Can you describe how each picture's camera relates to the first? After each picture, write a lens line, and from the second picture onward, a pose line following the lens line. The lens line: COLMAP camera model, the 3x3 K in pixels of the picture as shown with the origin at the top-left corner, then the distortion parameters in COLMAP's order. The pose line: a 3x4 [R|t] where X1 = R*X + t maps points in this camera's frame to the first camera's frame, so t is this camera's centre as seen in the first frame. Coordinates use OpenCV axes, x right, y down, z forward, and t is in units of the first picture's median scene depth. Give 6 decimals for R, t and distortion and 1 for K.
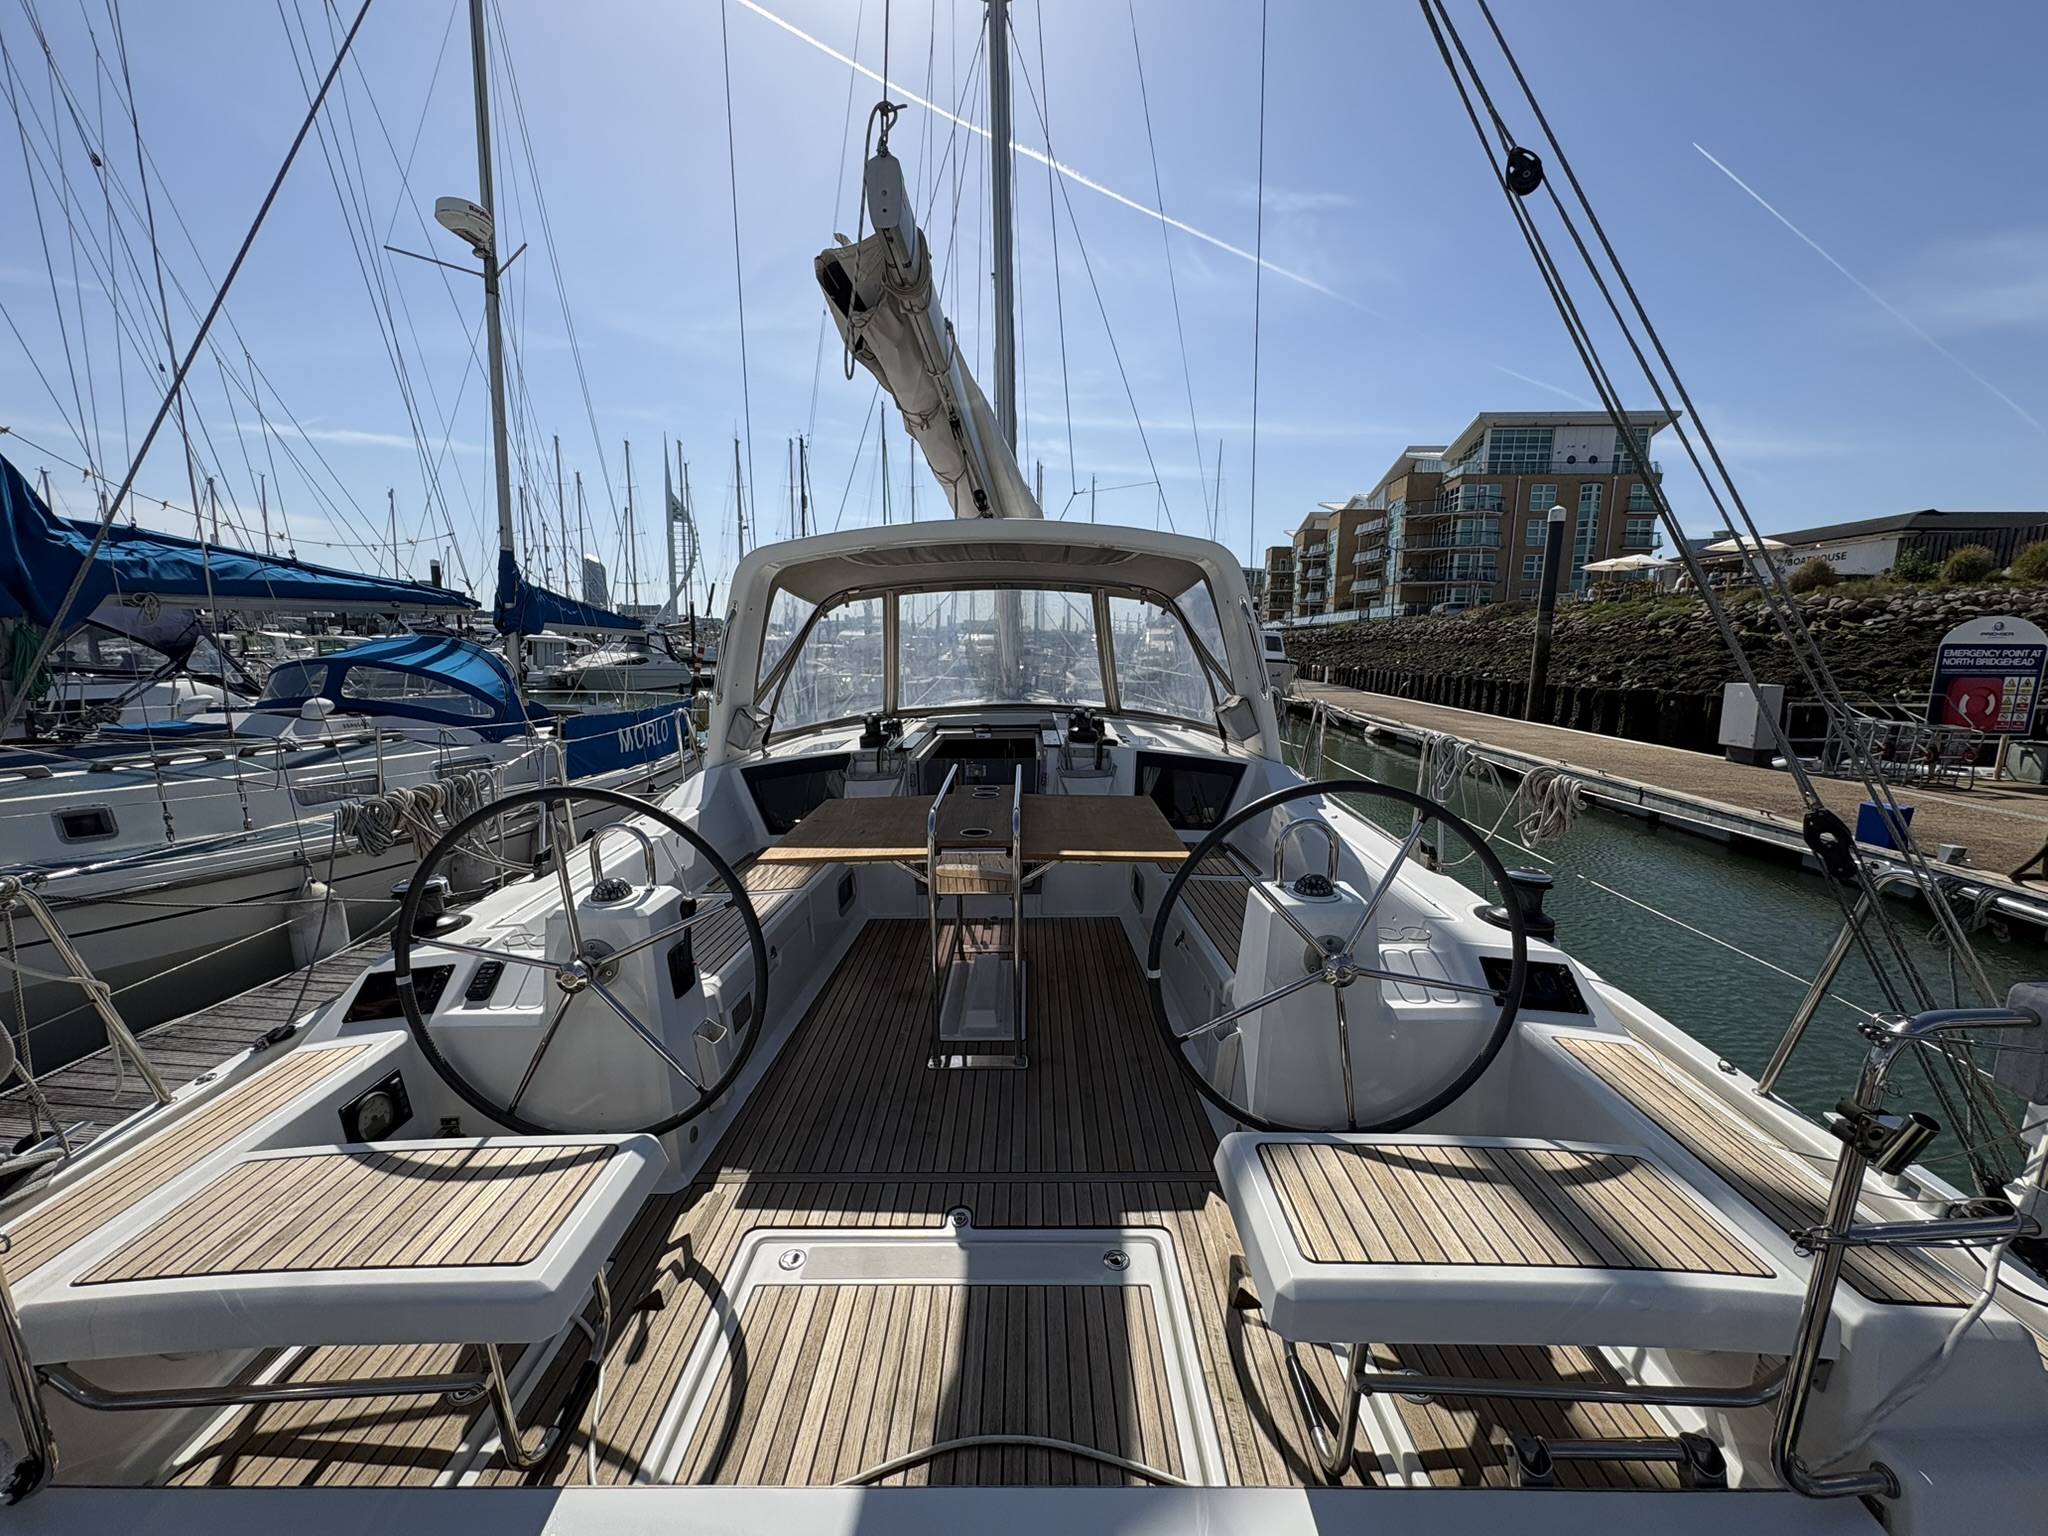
lens RADIAL K [[815.9, 0, 1032.4], [0, 815.9, 780.1], [0, 0, 1]] dist [0.005454, -0.001118]
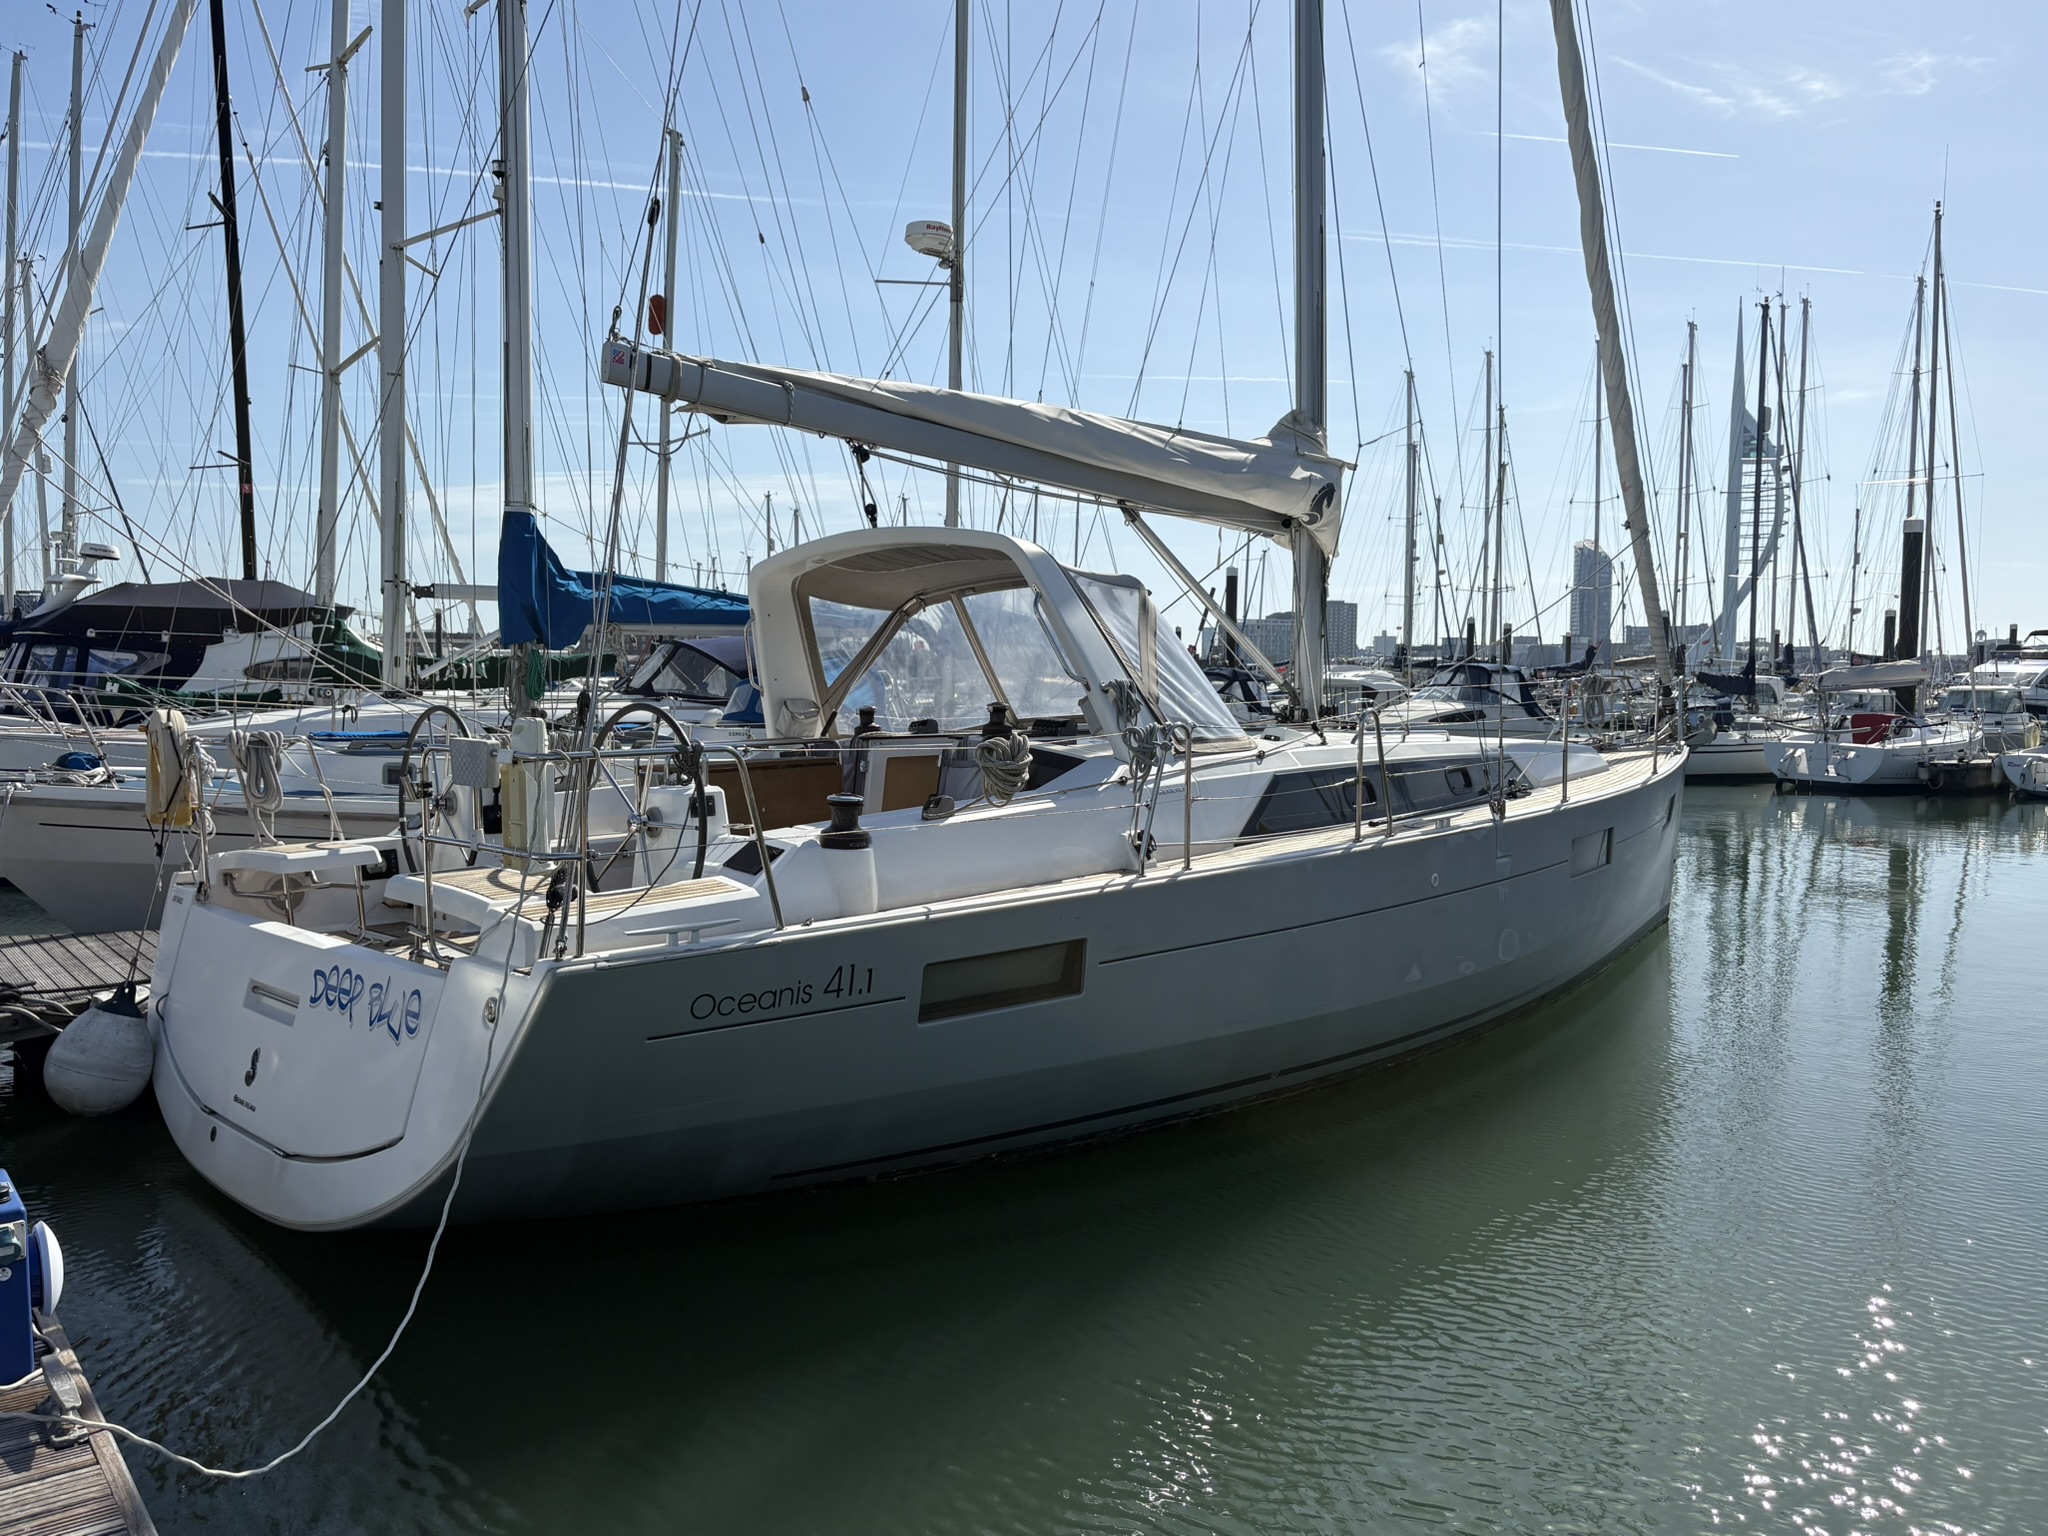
lens RADIAL K [[1677.9, 0, 1017.5], [0, 1677.9, 774.2], [0, 0, 1]] dist [0.004954, 0.009327]
pose [[0.659855, 0.030455, -0.750775, 0.896224], [-0.121361, 0.990379, -0.066490, 0.071007], [0.741527, 0.134989, 0.657203, -0.153535]]
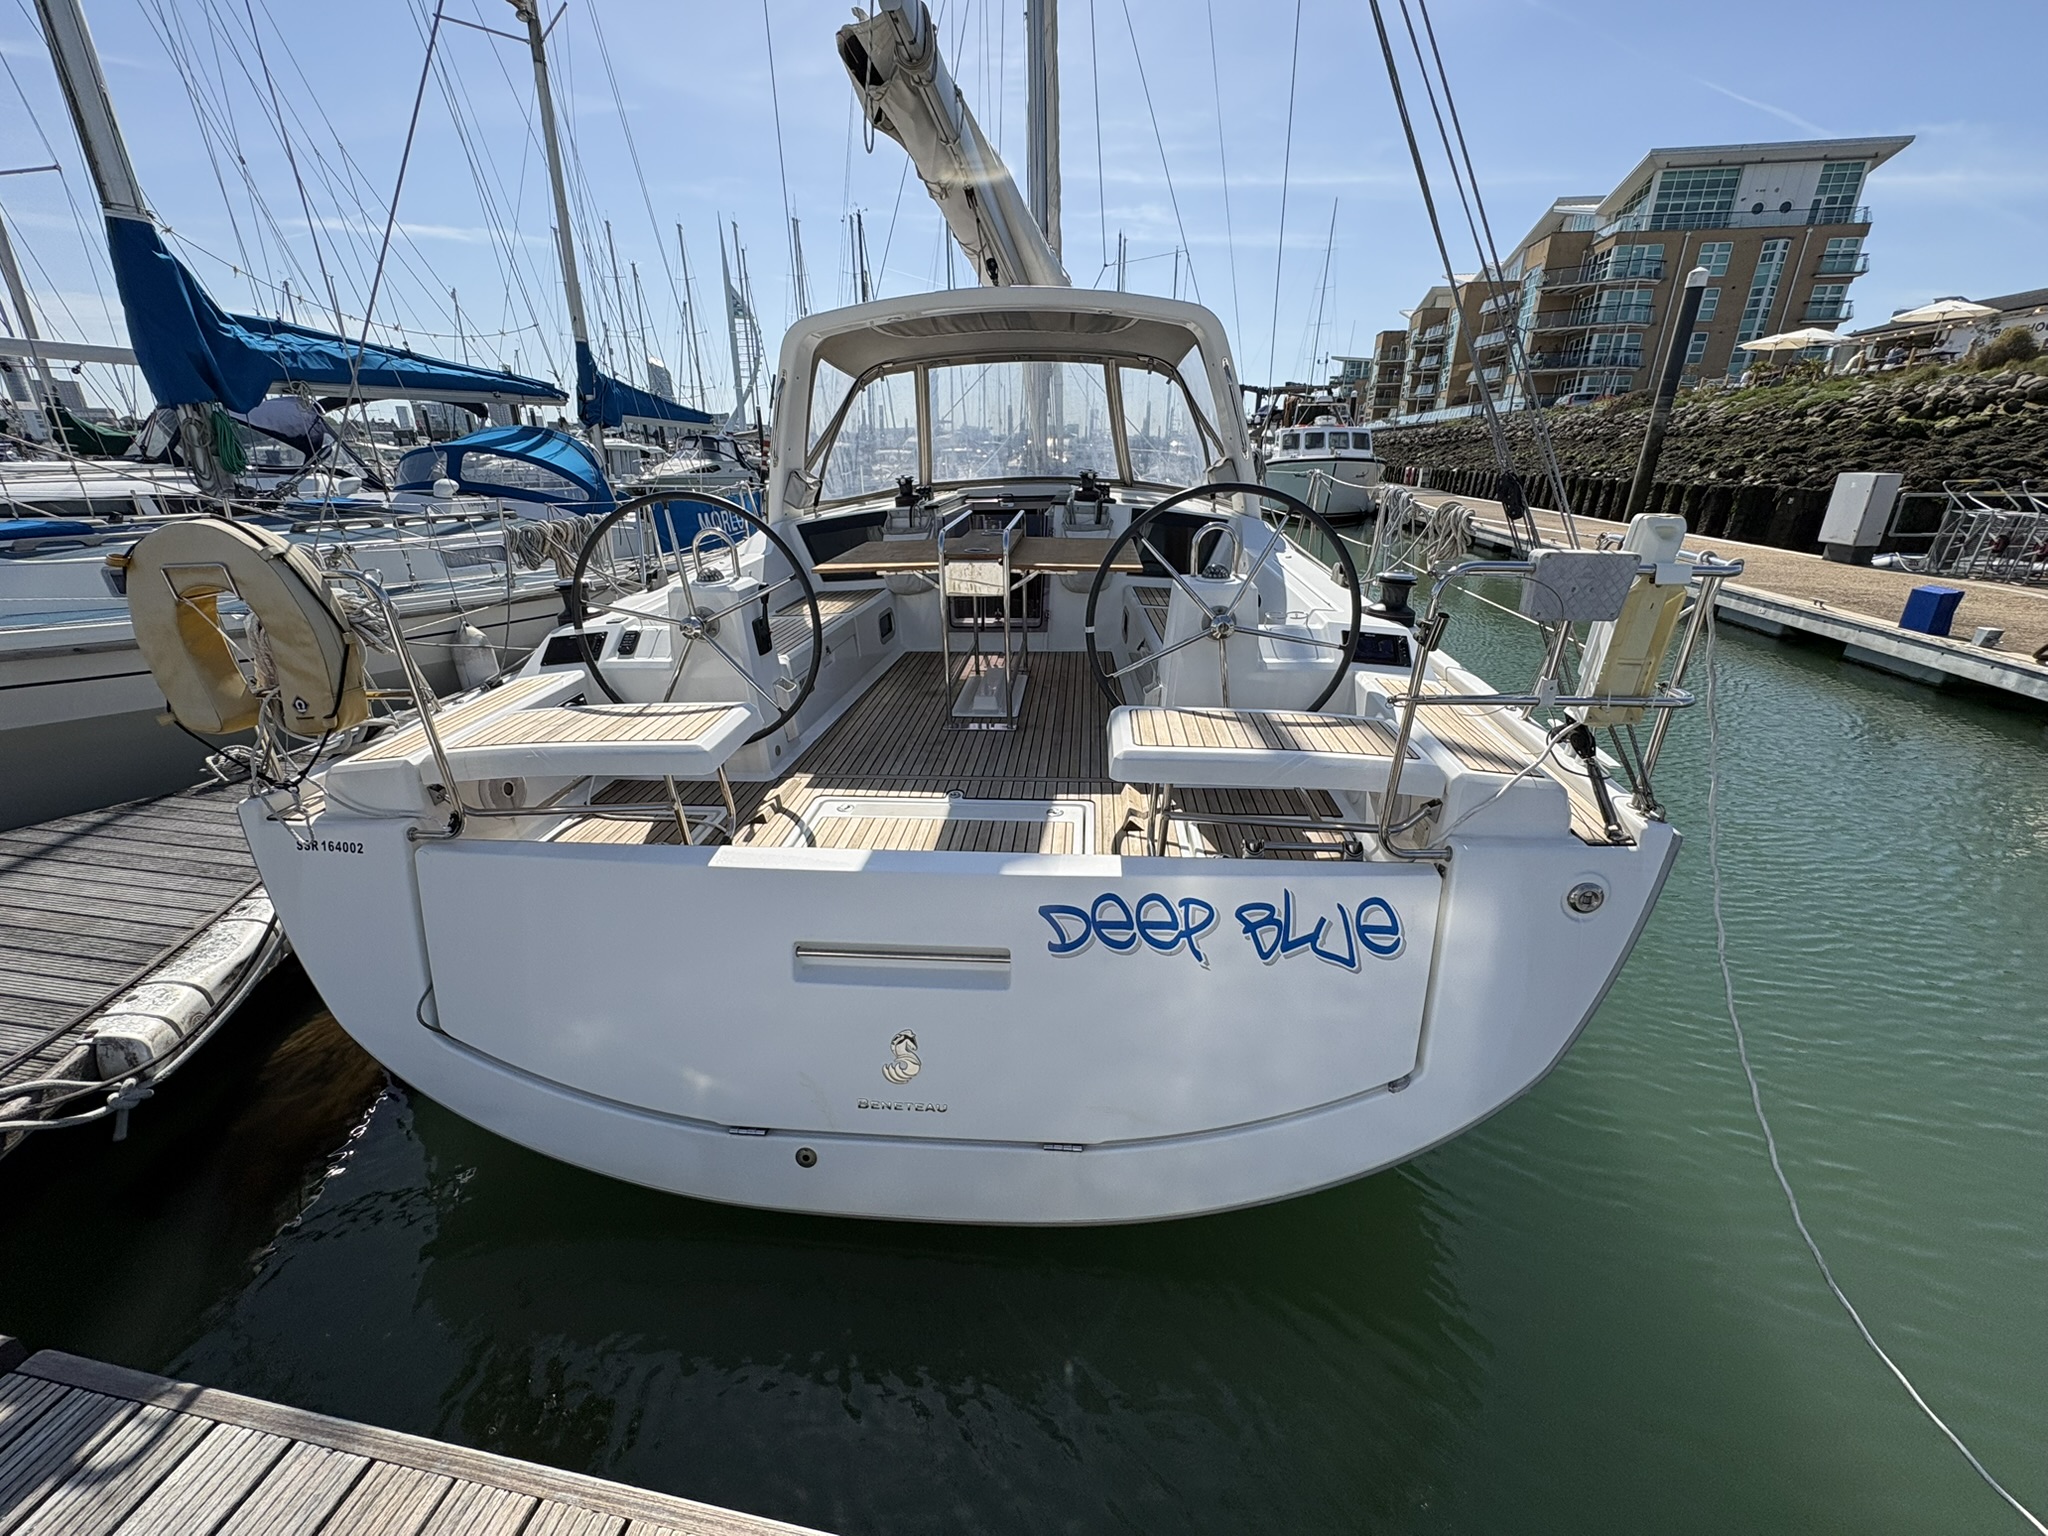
lens RADIAL K [[815.9, 0, 1041.0], [0, 815.9, 775.6], [0, 0, 1]] dist [0.005454, -0.001118]
pose [[0.996733, 0.018194, -0.078688, 0.051714], [-0.001157, 0.977410, 0.211348, 0.049013], [0.080756, -0.210566, 0.974238, -0.117371]]
